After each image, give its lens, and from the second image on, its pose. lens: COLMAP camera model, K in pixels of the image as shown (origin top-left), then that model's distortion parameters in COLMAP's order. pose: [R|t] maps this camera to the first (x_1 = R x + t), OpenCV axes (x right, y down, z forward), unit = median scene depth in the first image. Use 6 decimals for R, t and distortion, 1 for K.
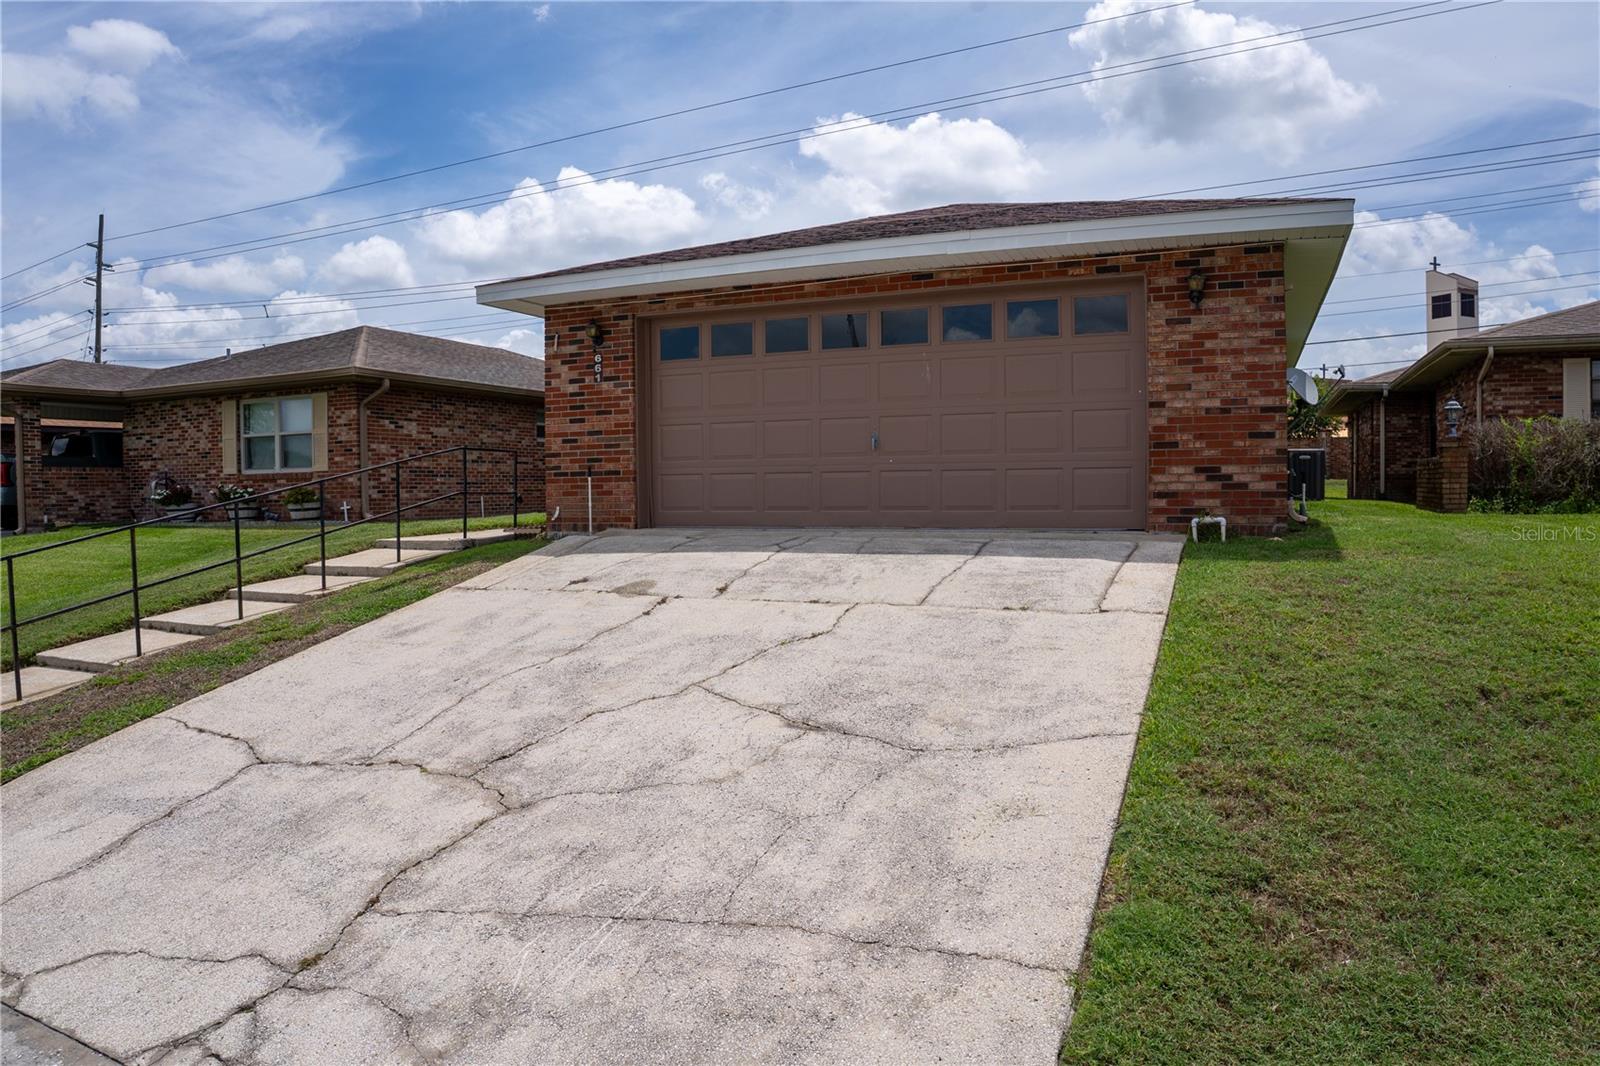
lens RADIAL K [[1004.8, 0, 800.0], [0, 1004.8, 533.0], [0, 0, 1]] dist [-0.003257, -0.000086]
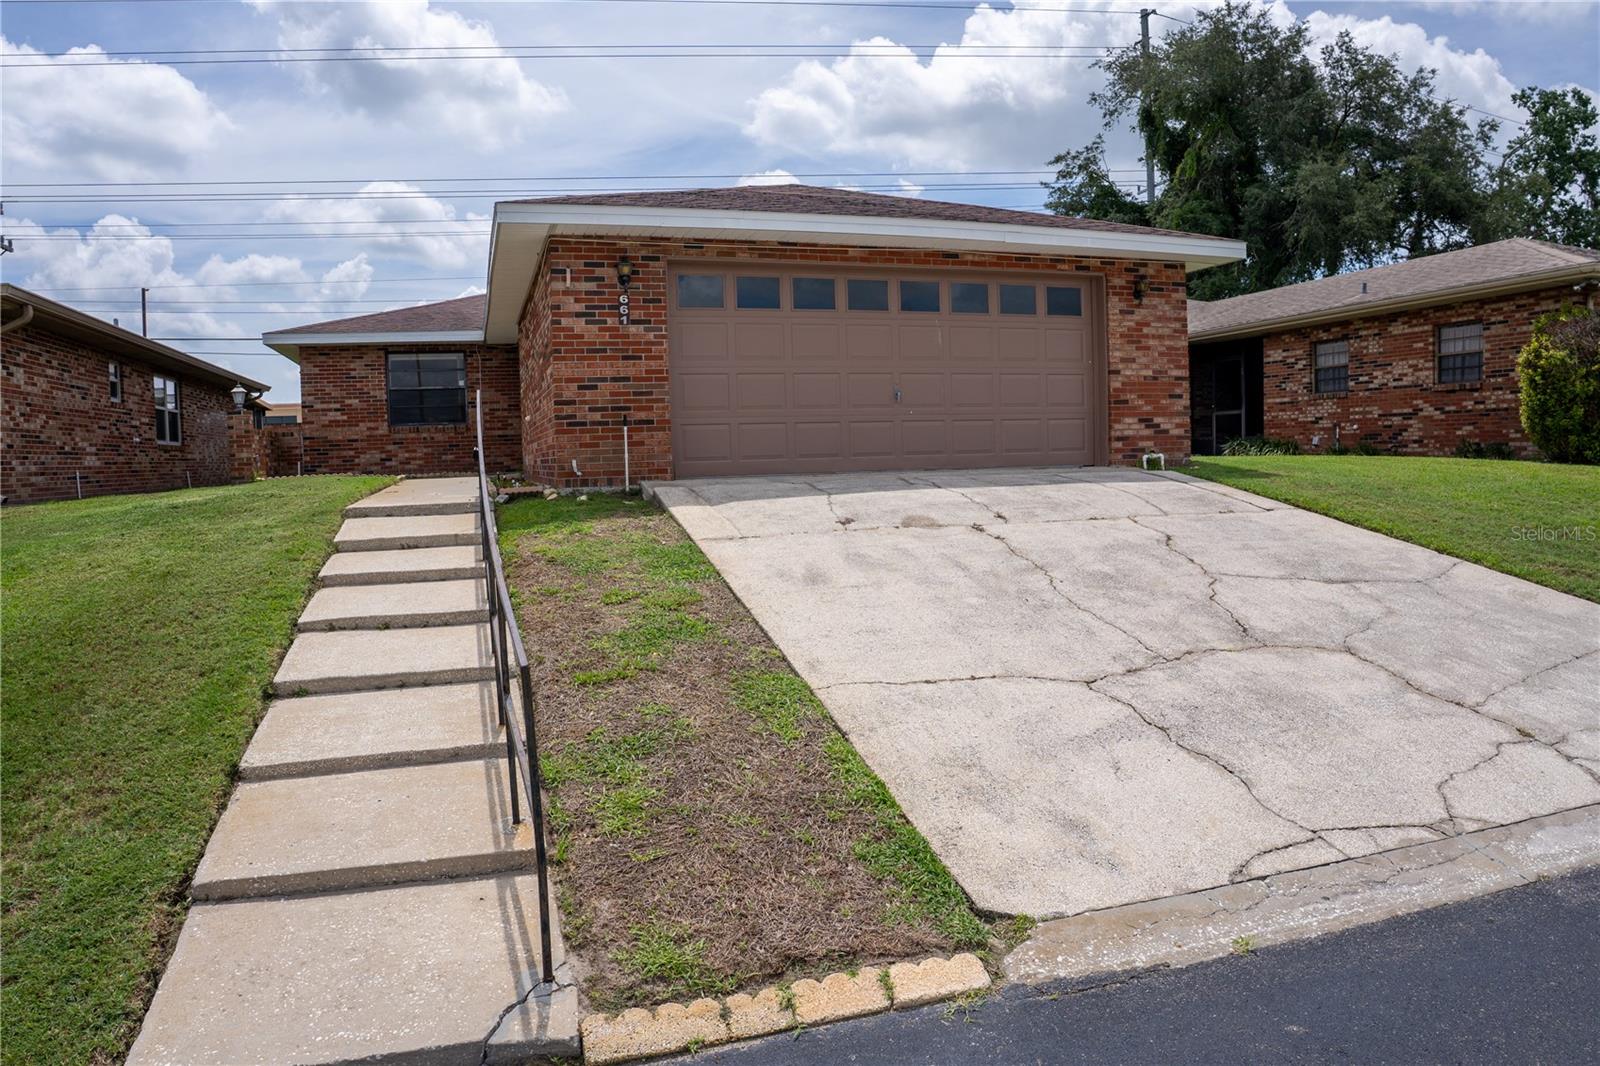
lens RADIAL K [[1004.8, 0, 800.0], [0, 1004.8, 533.0], [0, 0, 1]] dist [-0.003257, -0.000086]
pose [[0.773561, -0.058442, 0.631021, -0.830847], [0.044719, 0.998290, 0.037635, 0.019035], [-0.632142, -0.000894, 0.774852, 0.210835]]
